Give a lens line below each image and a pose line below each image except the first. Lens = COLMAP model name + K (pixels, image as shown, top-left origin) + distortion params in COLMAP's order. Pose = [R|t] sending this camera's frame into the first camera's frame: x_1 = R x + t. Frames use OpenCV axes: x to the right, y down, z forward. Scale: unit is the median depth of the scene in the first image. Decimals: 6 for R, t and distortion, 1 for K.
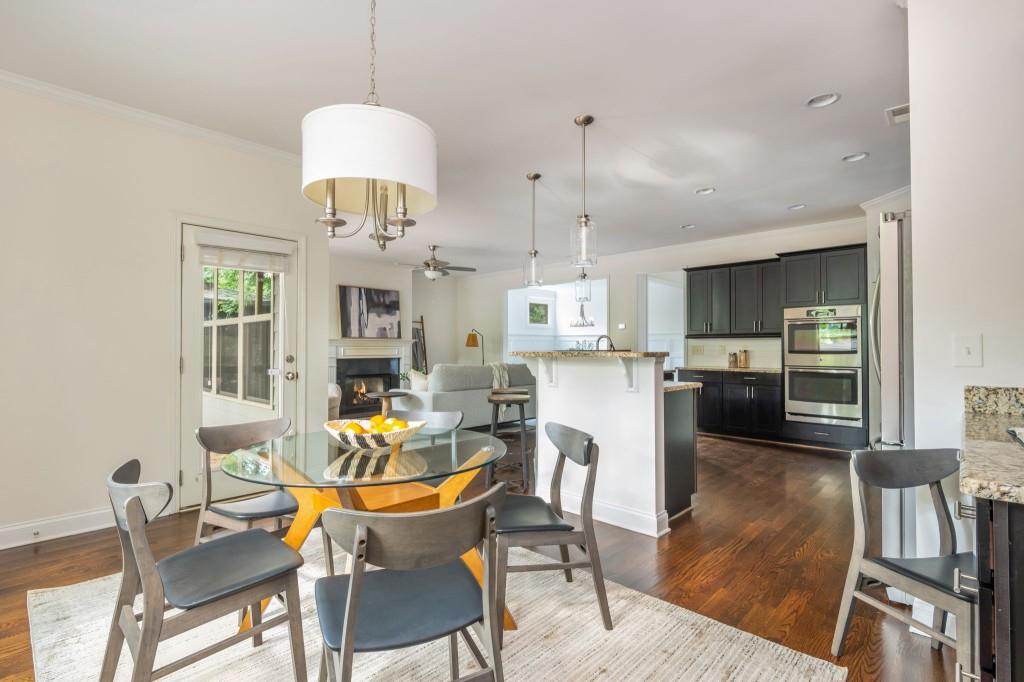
lens RADIAL K [[506.5, 0, 511.9], [0, 506.5, 336.9], [0, 0, 1]] dist [0.002727, 0.000173]
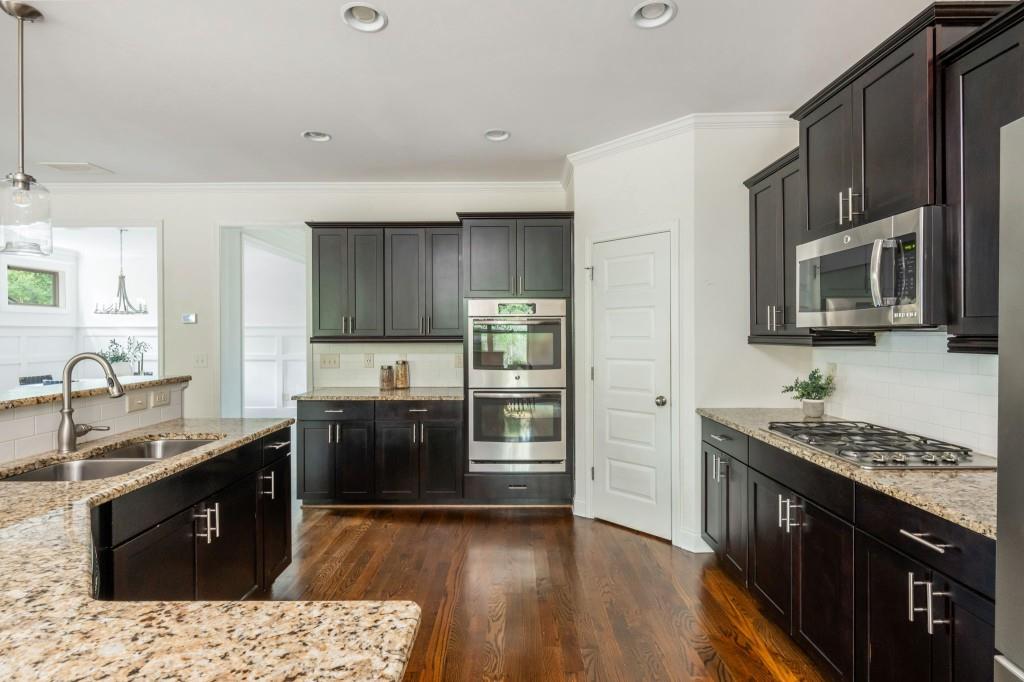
lens RADIAL K [[506.5, 0, 511.9], [0, 506.5, 336.9], [0, 0, 1]] dist [0.002727, 0.000173]
pose [[0.746663, -0.001488, 0.665201, 0.146629], [-0.014734, 0.999715, 0.018775, -0.020734], [-0.665039, -0.023819, 0.746428, 0.469722]]
